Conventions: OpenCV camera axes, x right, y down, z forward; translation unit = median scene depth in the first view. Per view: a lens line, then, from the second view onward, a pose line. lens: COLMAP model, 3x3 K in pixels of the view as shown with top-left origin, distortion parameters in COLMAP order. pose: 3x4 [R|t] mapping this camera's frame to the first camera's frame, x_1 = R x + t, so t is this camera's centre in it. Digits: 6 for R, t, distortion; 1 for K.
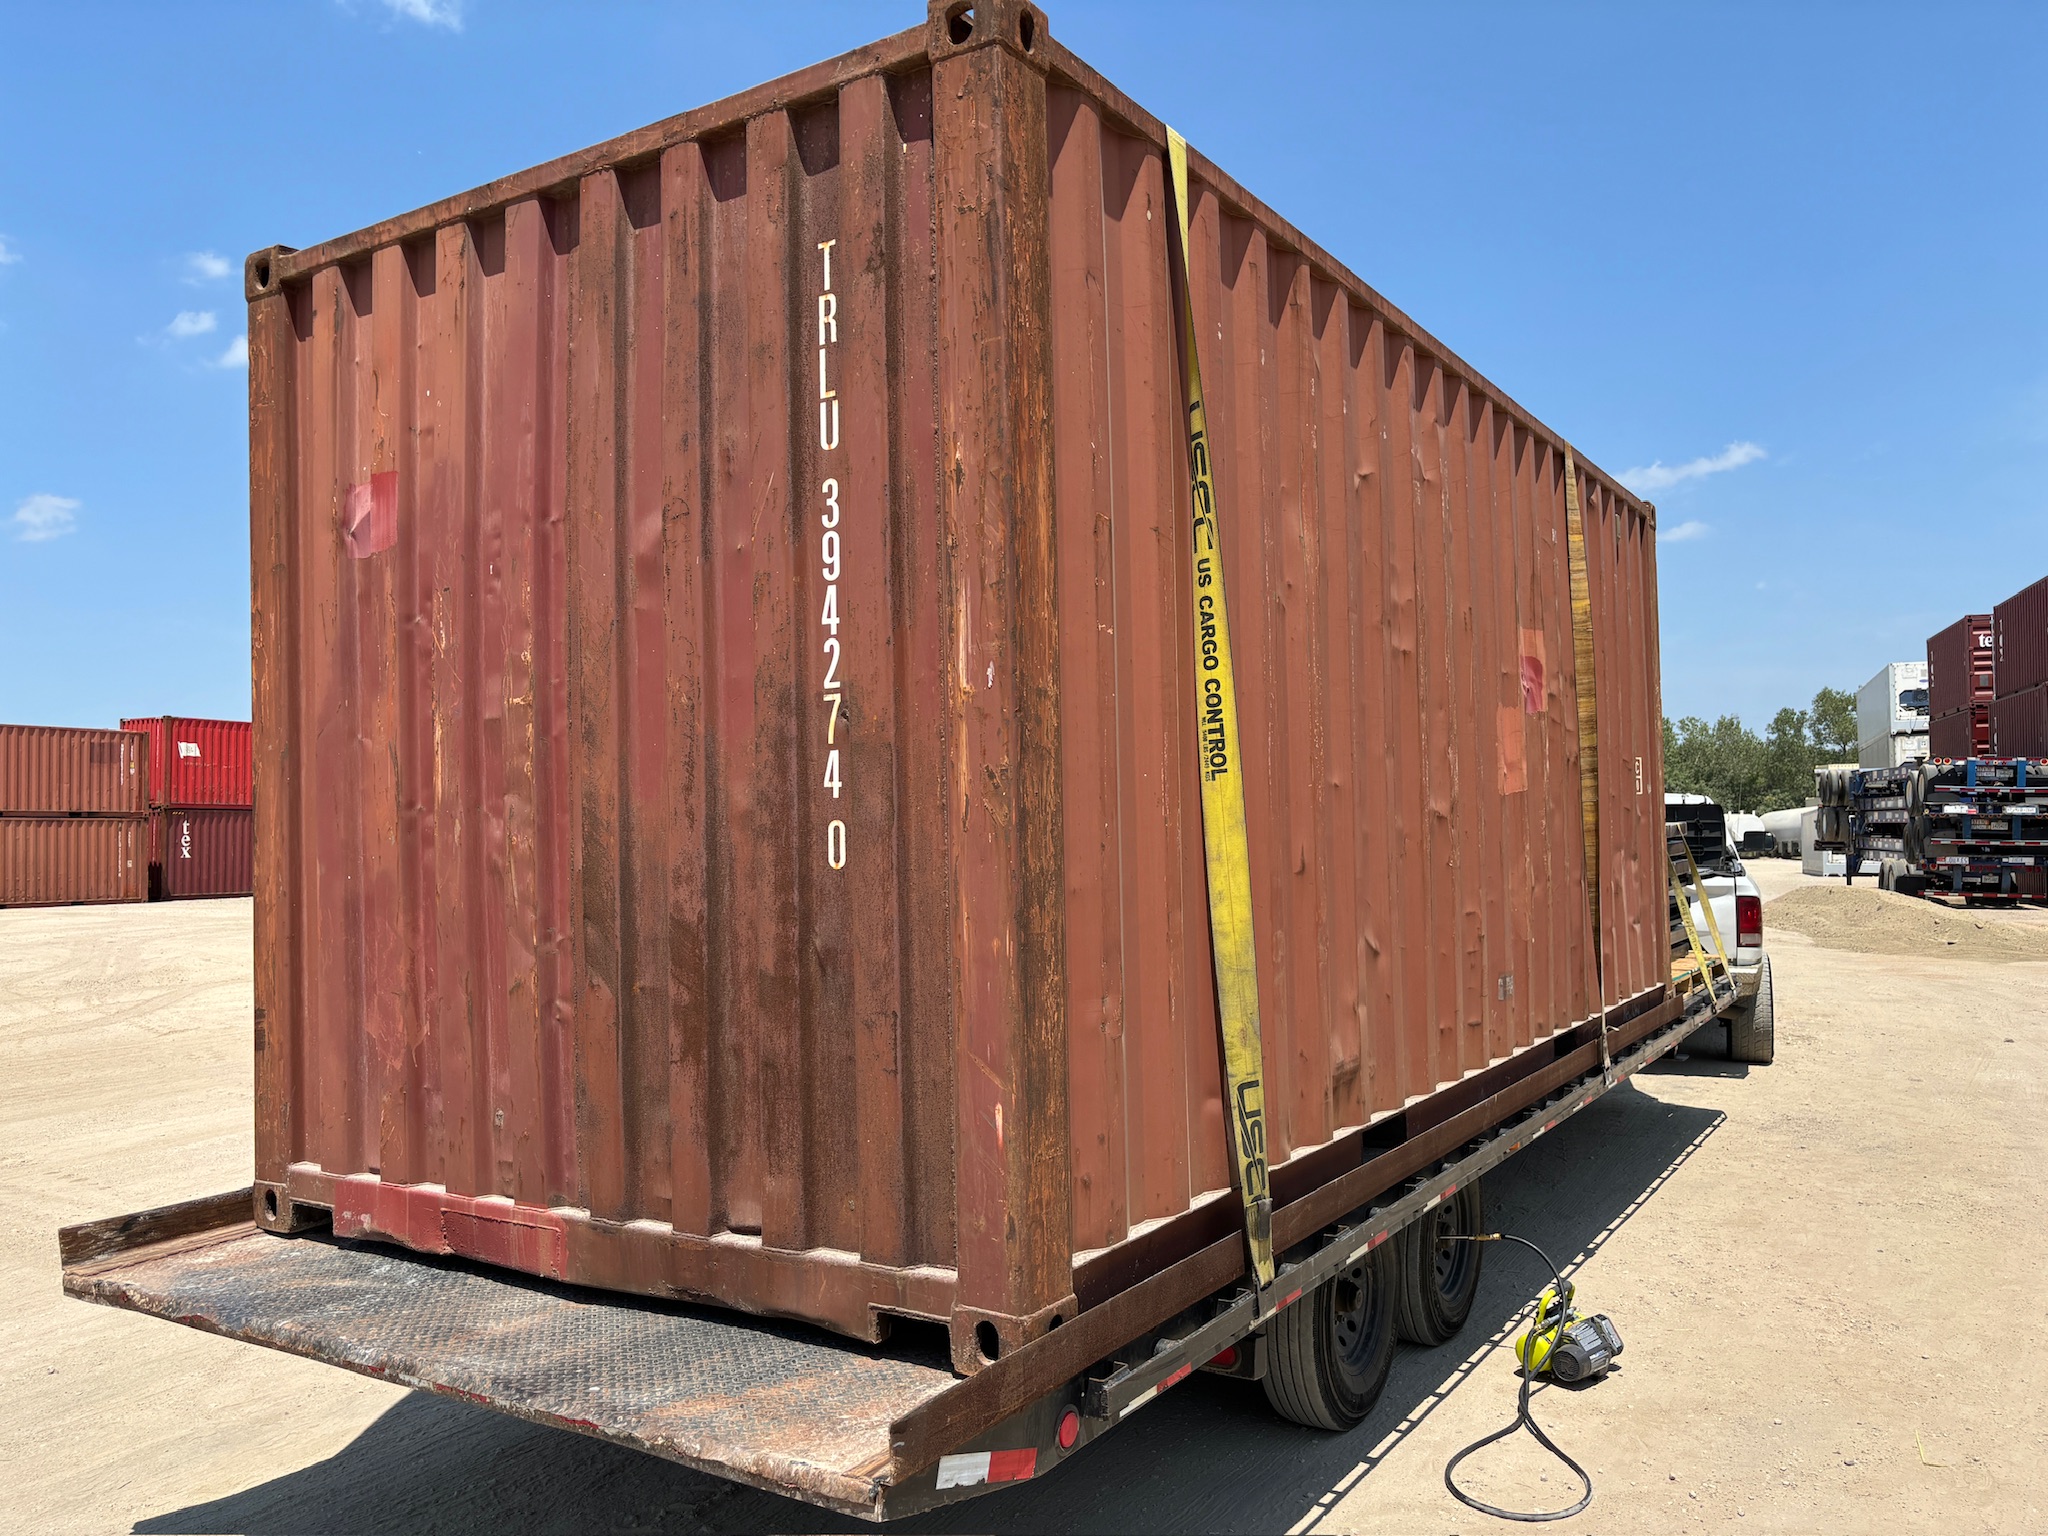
lens RADIAL K [[1565.4, 0, 1024.0], [0, 1565.4, 768.0], [0, 0, 1]] dist [0.006904, 0.004316]
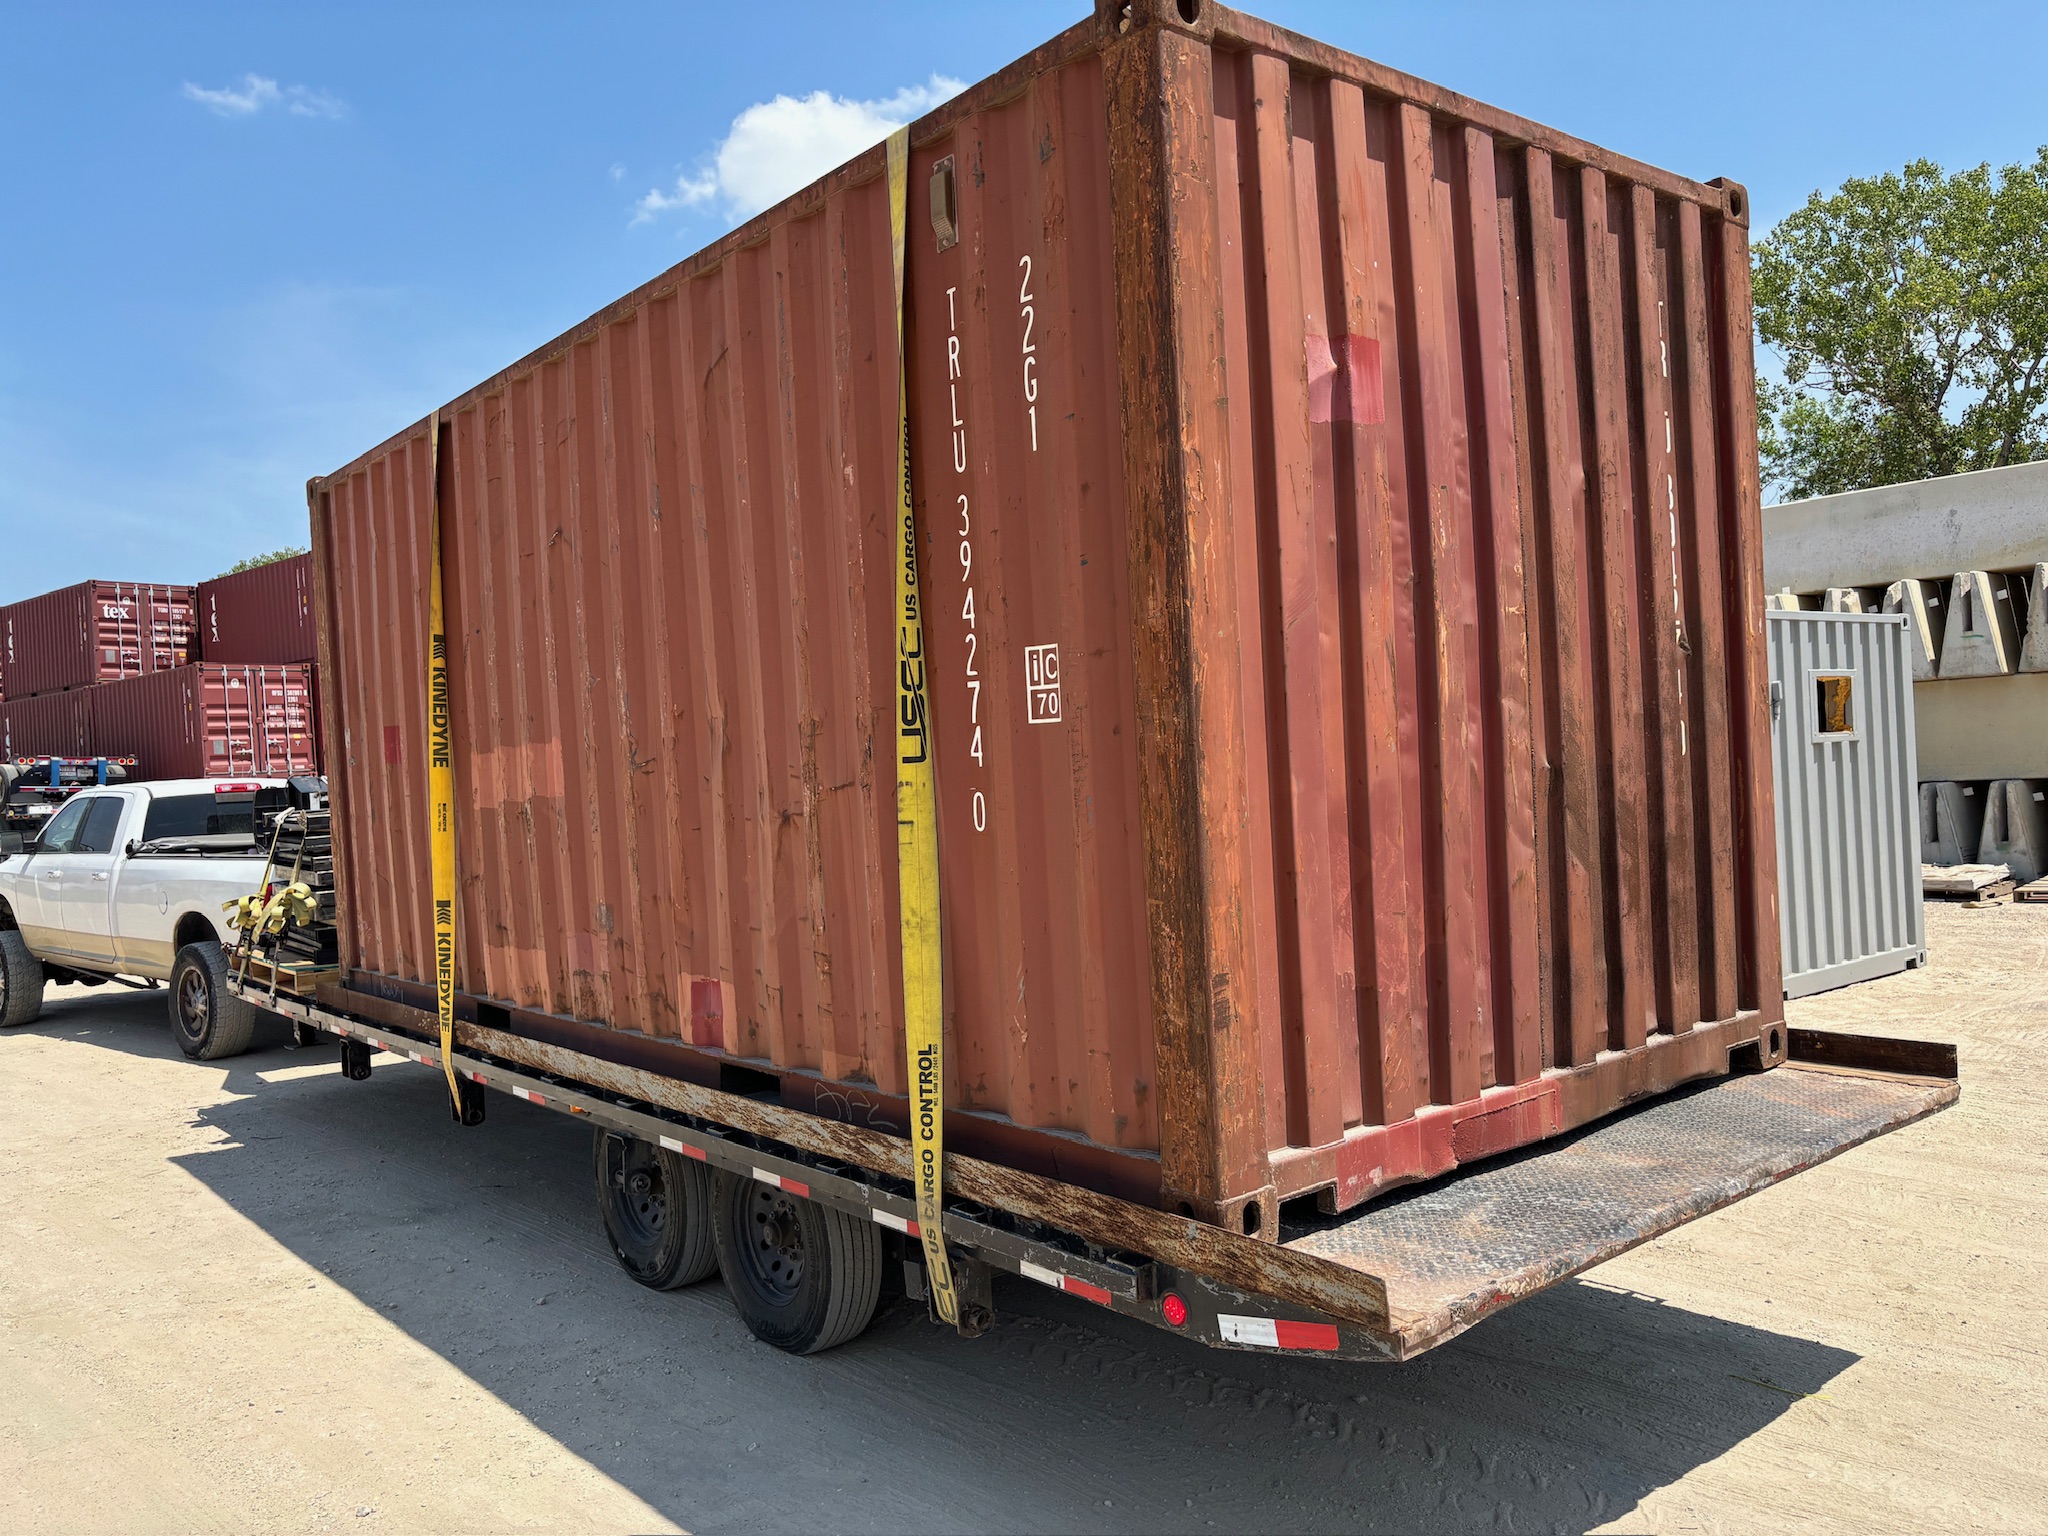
lens RADIAL K [[1565.4, 0, 1024.0], [0, 1565.4, 768.0], [0, 0, 1]] dist [0.006904, 0.004316]
pose [[0.308102, -0.005890, 0.951335, -1.341342], [0.013171, 0.999911, 0.001925, 0.054241], [-0.951262, 0.011937, 0.308152, 0.925550]]
